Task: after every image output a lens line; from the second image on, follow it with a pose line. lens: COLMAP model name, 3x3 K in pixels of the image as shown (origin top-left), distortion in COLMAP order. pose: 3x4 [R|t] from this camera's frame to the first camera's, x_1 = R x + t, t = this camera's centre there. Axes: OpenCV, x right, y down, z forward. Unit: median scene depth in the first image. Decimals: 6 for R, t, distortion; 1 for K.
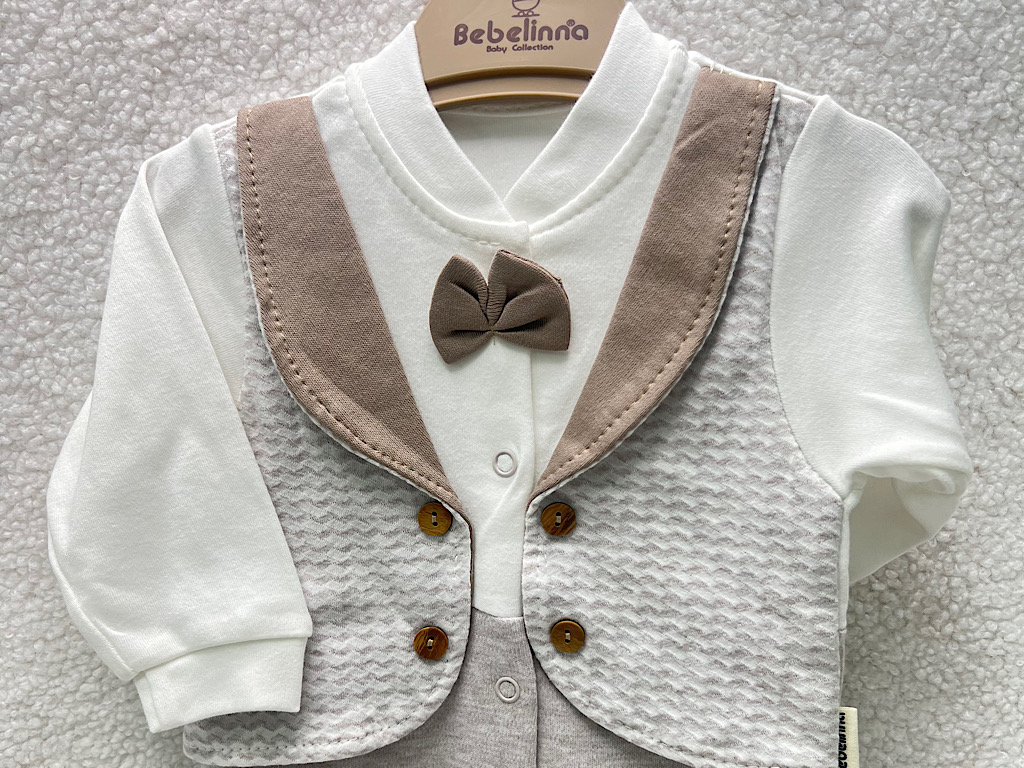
lens RADIAL K [[781.6, 0, 506.5], [0, 781.6, 378.2], [0, 0, 1]] dist [0.008205, -0.005928]
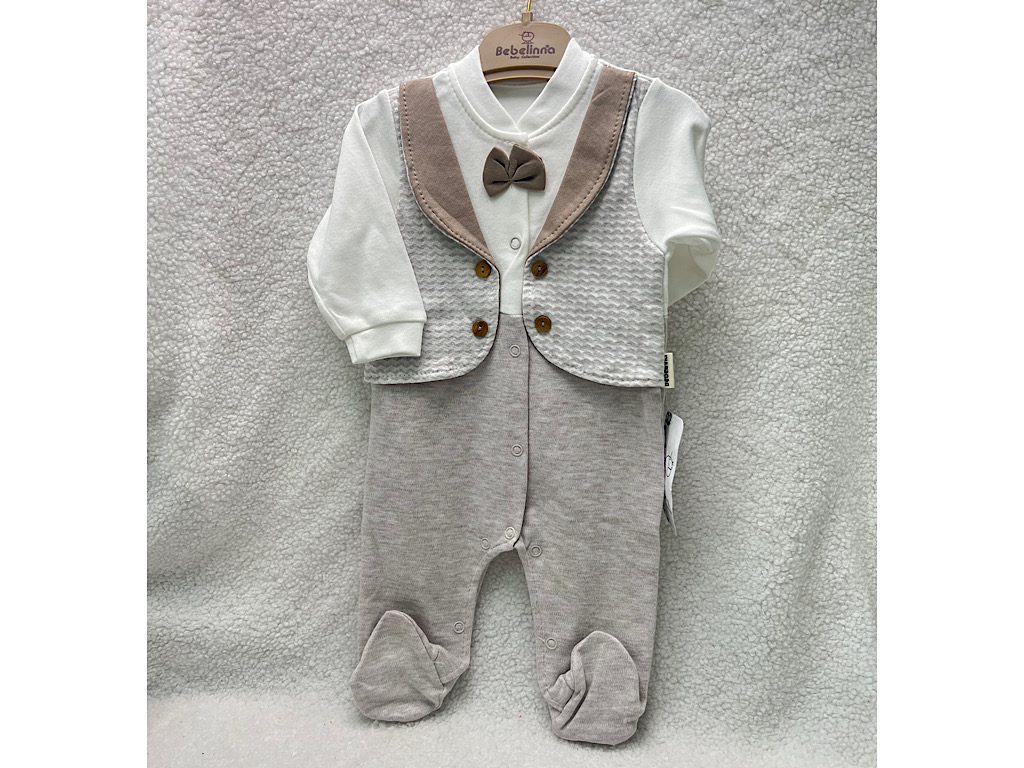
lens RADIAL K [[782.2, 0, 515.0], [0, 782.2, 359.7], [0, 0, 1]] dist [0.006524, 0.005172]
pose [[0.999579, 0.017279, -0.023310, 0.053621], [-0.018197, 0.999044, -0.039754, 0.527092], [0.022601, 0.040161, 0.998938, -1.192181]]
